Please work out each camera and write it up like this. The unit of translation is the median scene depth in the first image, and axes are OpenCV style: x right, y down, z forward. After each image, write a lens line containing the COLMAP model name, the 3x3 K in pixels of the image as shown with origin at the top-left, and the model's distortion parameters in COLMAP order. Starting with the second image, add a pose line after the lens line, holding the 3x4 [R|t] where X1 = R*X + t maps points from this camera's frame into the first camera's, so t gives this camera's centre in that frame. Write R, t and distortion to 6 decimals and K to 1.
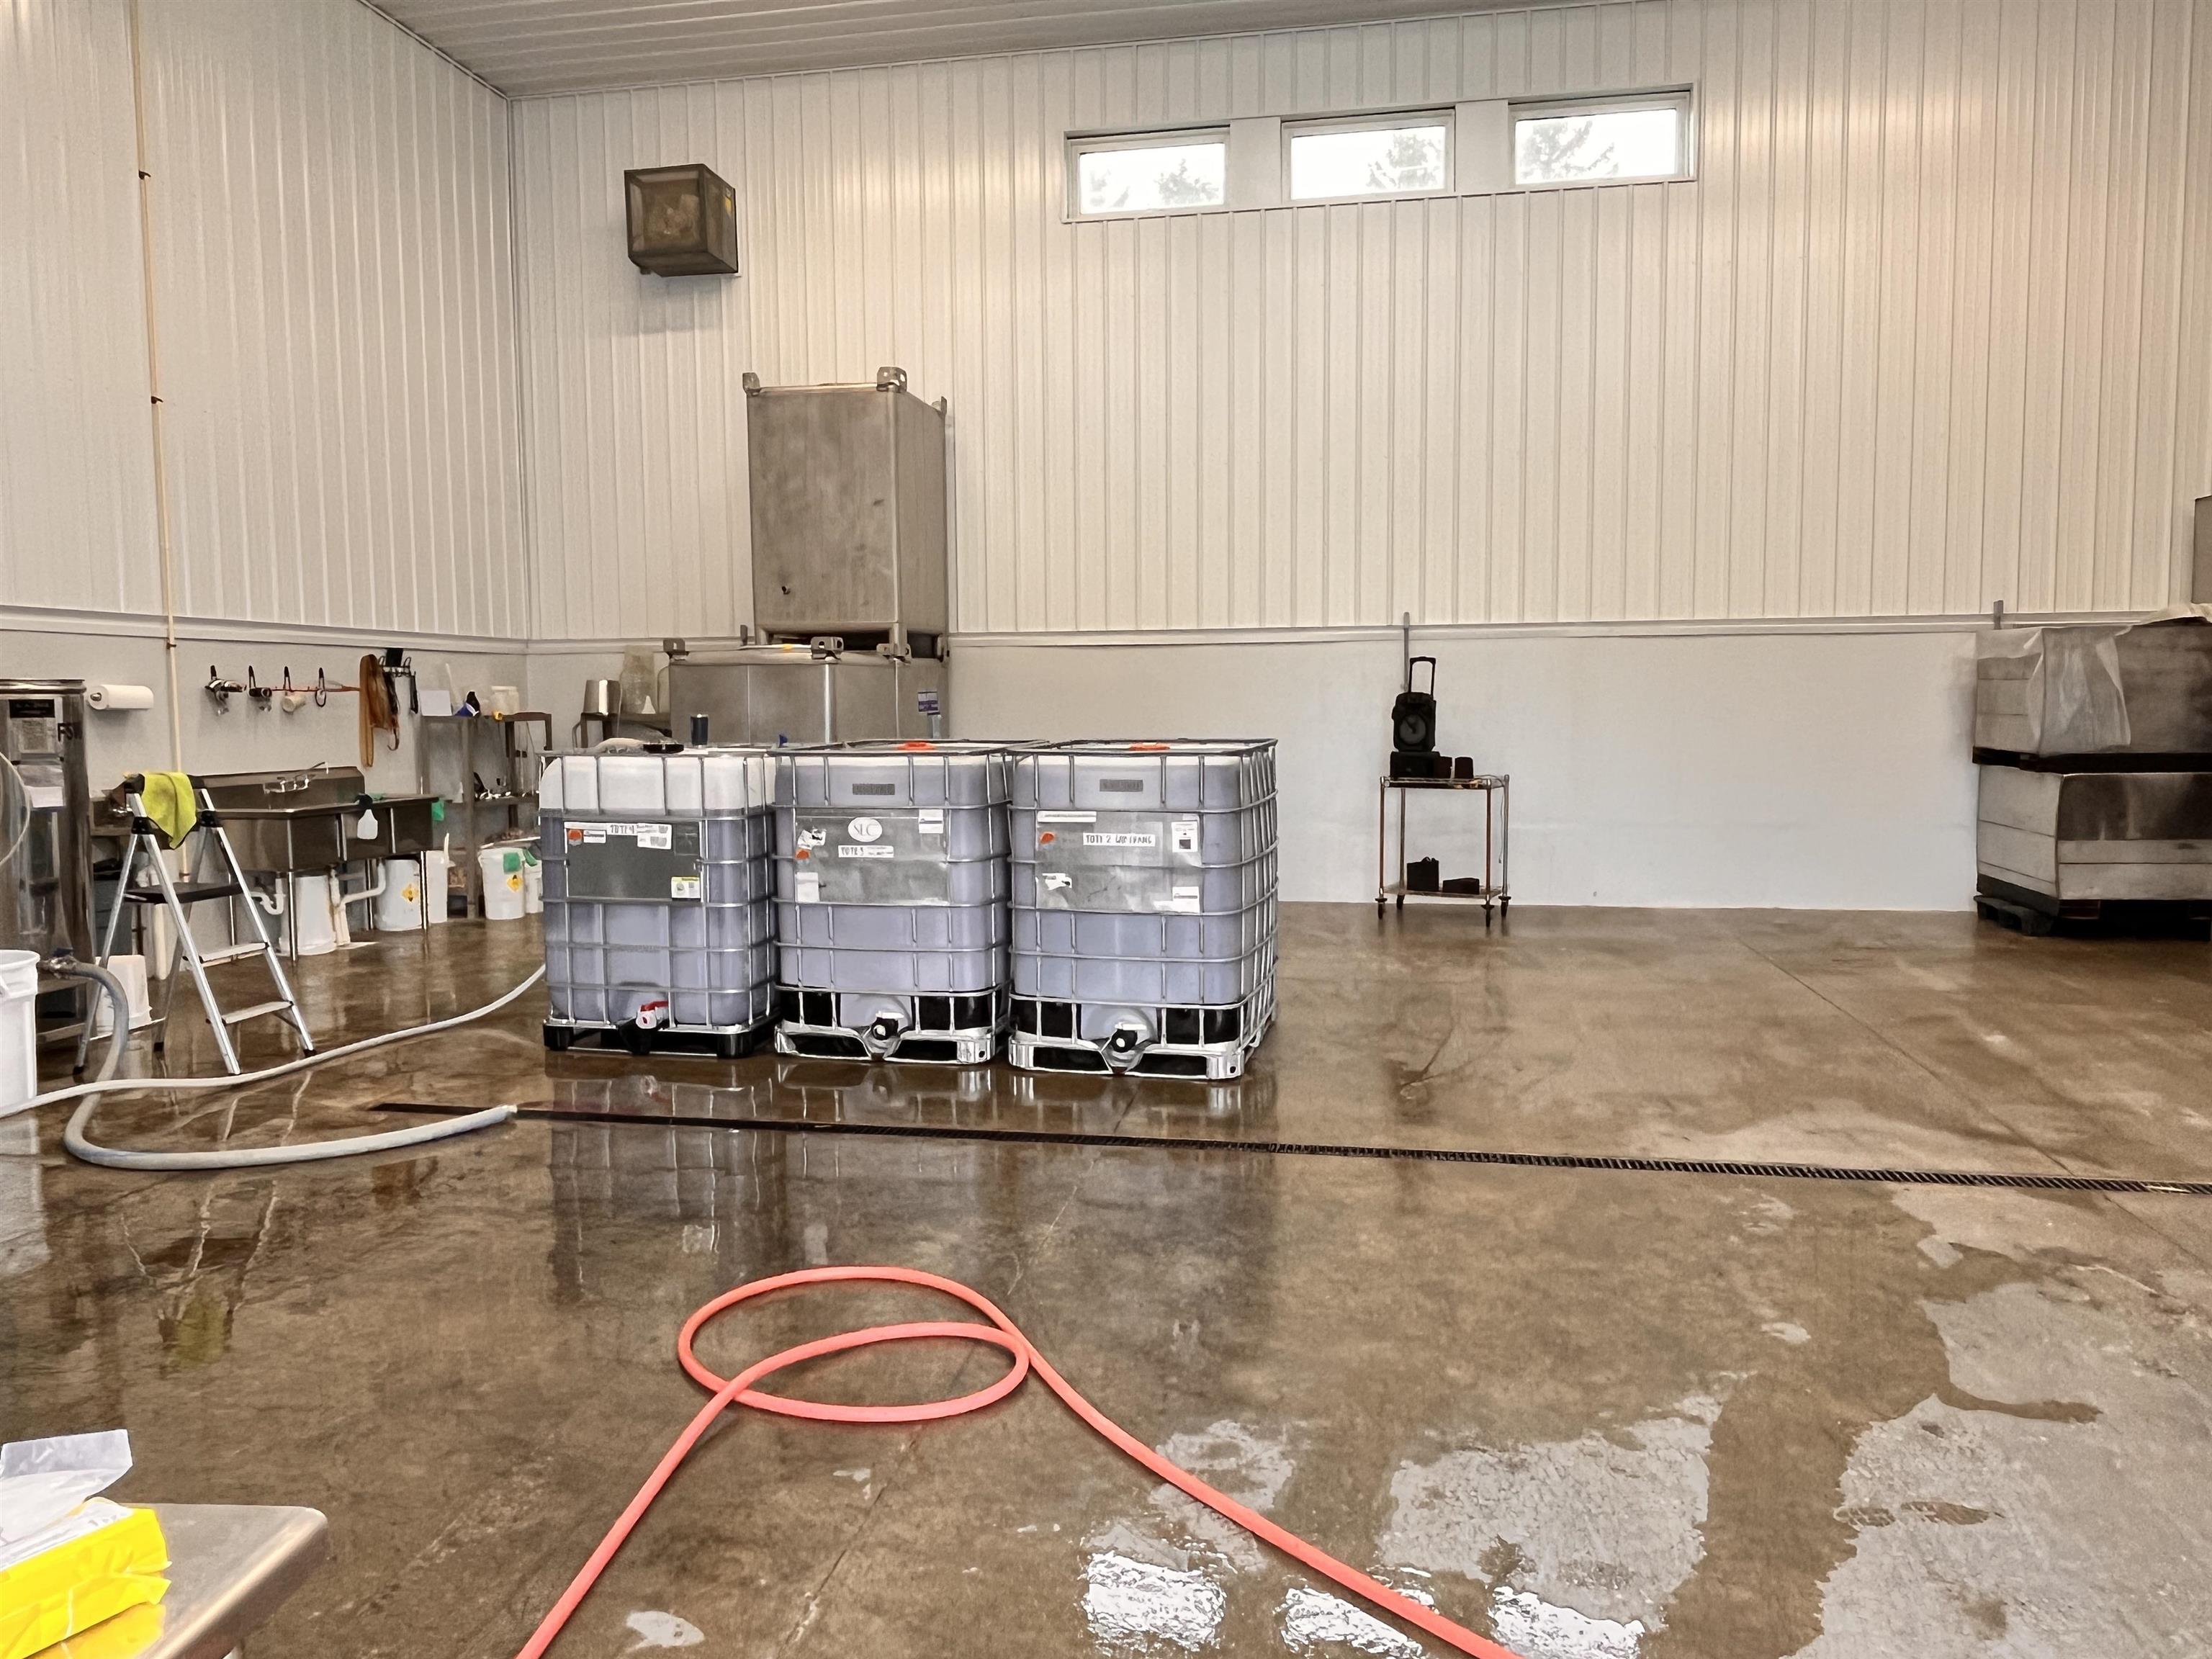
lens RADIAL K [[1486.4, 0, 1106.8], [0, 1486.4, 823.6], [0, 0, 1]] dist [-0.007495, -0.002321]
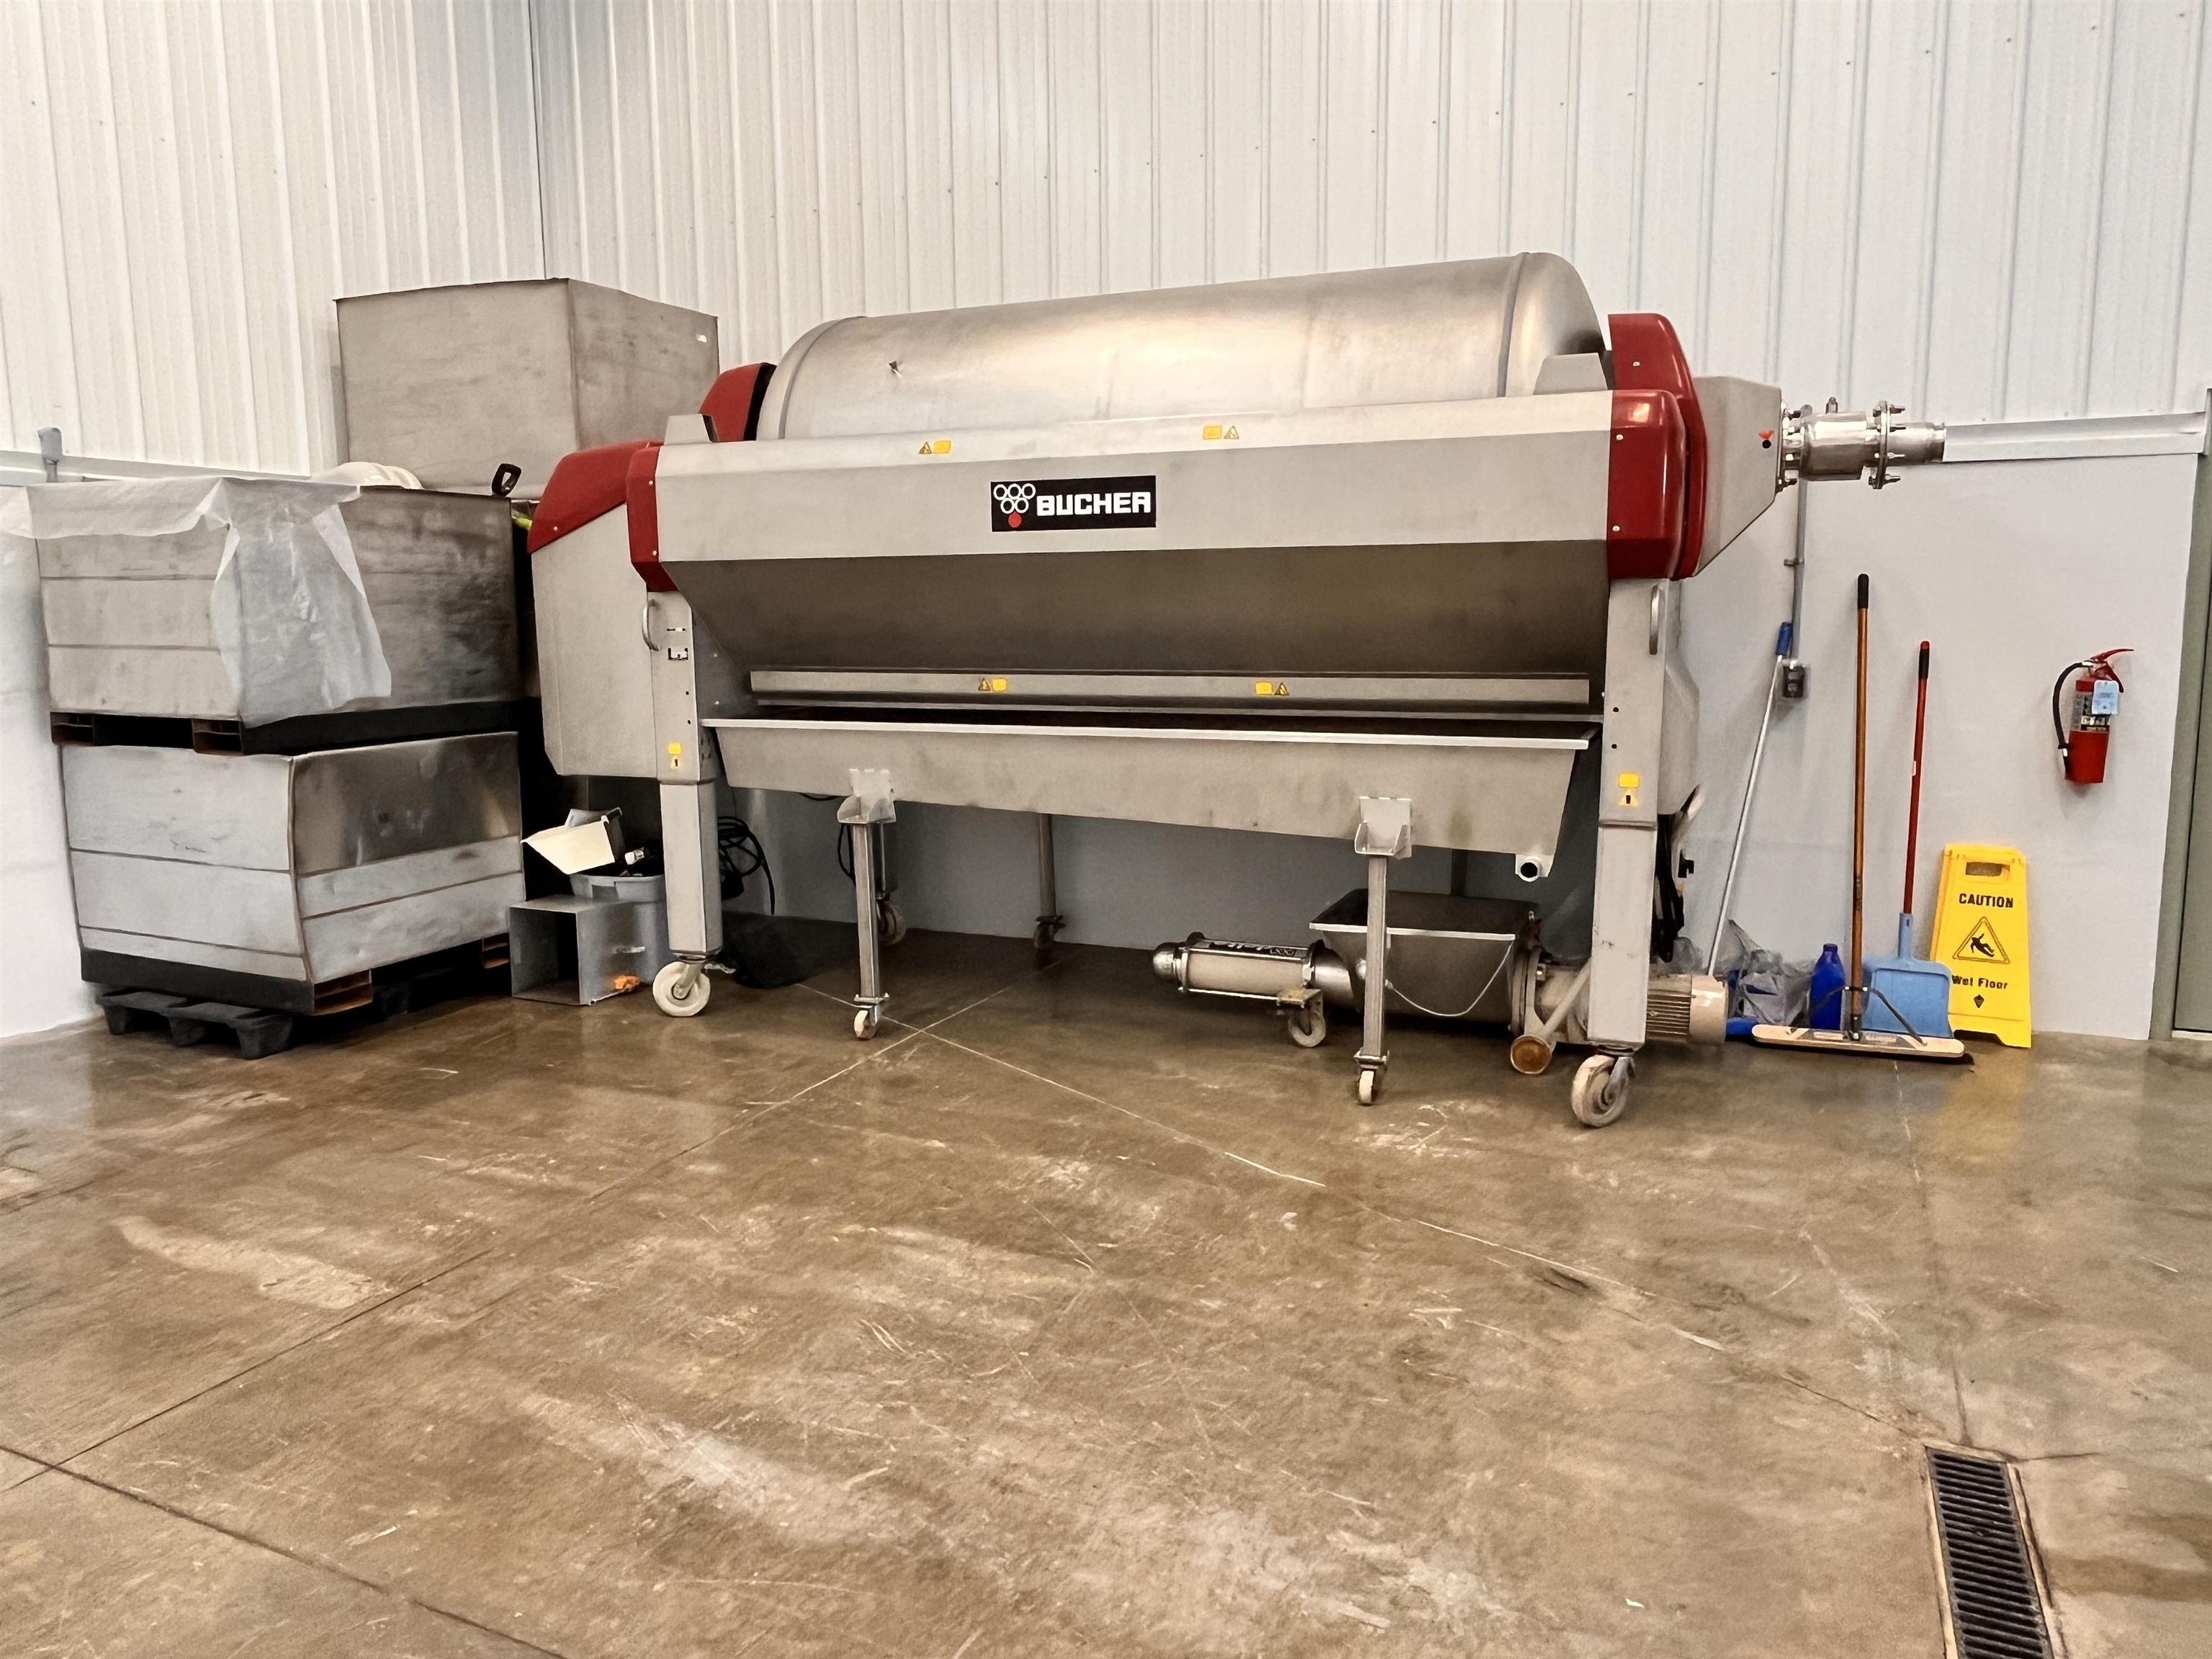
lens RADIAL K [[1486.4, 0, 1107.5], [0, 1486.4, 826.4], [0, 0, 1]] dist [-0.007495, -0.002321]
pose [[0.235084, -0.127511, 0.963575, 0.189867], [0.086700, 0.990157, 0.109876, -0.040954], [-0.968101, 0.057712, 0.243825, 0.575961]]
